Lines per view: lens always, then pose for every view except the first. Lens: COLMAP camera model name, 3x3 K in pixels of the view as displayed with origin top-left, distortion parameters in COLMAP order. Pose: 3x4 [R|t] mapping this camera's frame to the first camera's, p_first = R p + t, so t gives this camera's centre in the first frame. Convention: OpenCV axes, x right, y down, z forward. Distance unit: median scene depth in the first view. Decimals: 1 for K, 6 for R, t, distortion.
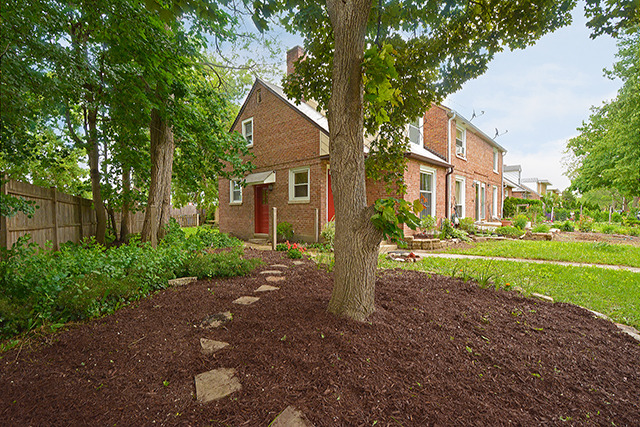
lens RADIAL K [[276.6, 0, 312.7], [0, 276.6, 214.9], [0, 0, 1]] dist [0.001668, 0.021881]
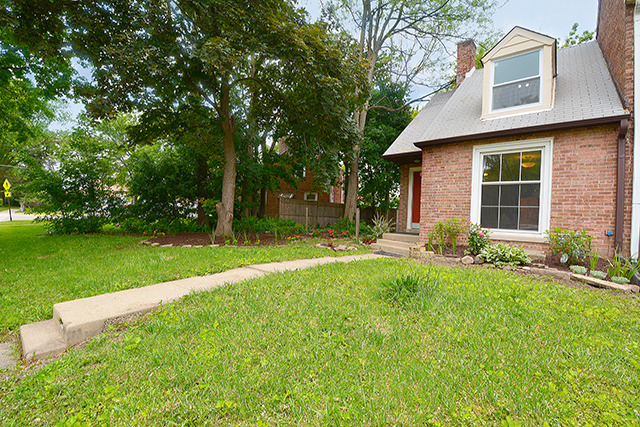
lens RADIAL K [[280.1, 0, 320.0], [0, 280.1, 215.9], [0, 0, 1]] dist [0.003515, -0.014688]
pose [[0.082948, 0.008282, -0.996519, 1.048287], [-0.052423, 0.998617, 0.003936, 0.006851], [0.995174, 0.051914, 0.083267, 0.579267]]
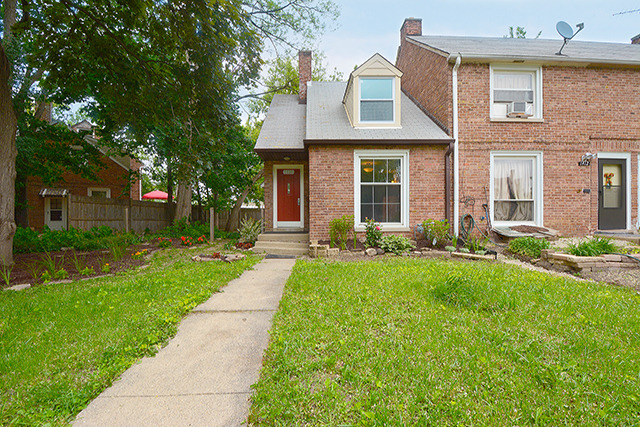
lens RADIAL K [[280.1, 0, 320.0], [0, 280.1, 215.9], [0, 0, 1]] dist [0.003515, -0.014688]
pose [[0.720627, -0.003560, -0.693314, 0.858897], [-0.004769, 0.999938, -0.010090, 0.008218], [0.693307, 0.010578, 0.720565, 0.384470]]
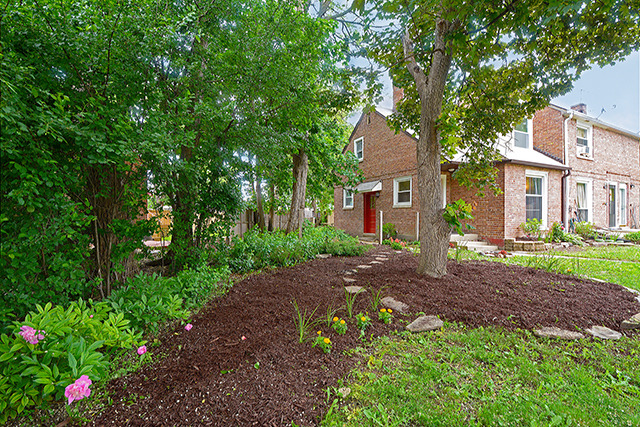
lens RADIAL K [[280.1, 0, 320.0], [0, 280.1, 215.9], [0, 0, 1]] dist [0.003515, -0.014688]
pose [[0.940280, 0.005053, -0.340364, 0.026531], [-0.010161, 0.999861, -0.013229, 0.012172], [0.340250, 0.015898, 0.940201, -0.222810]]
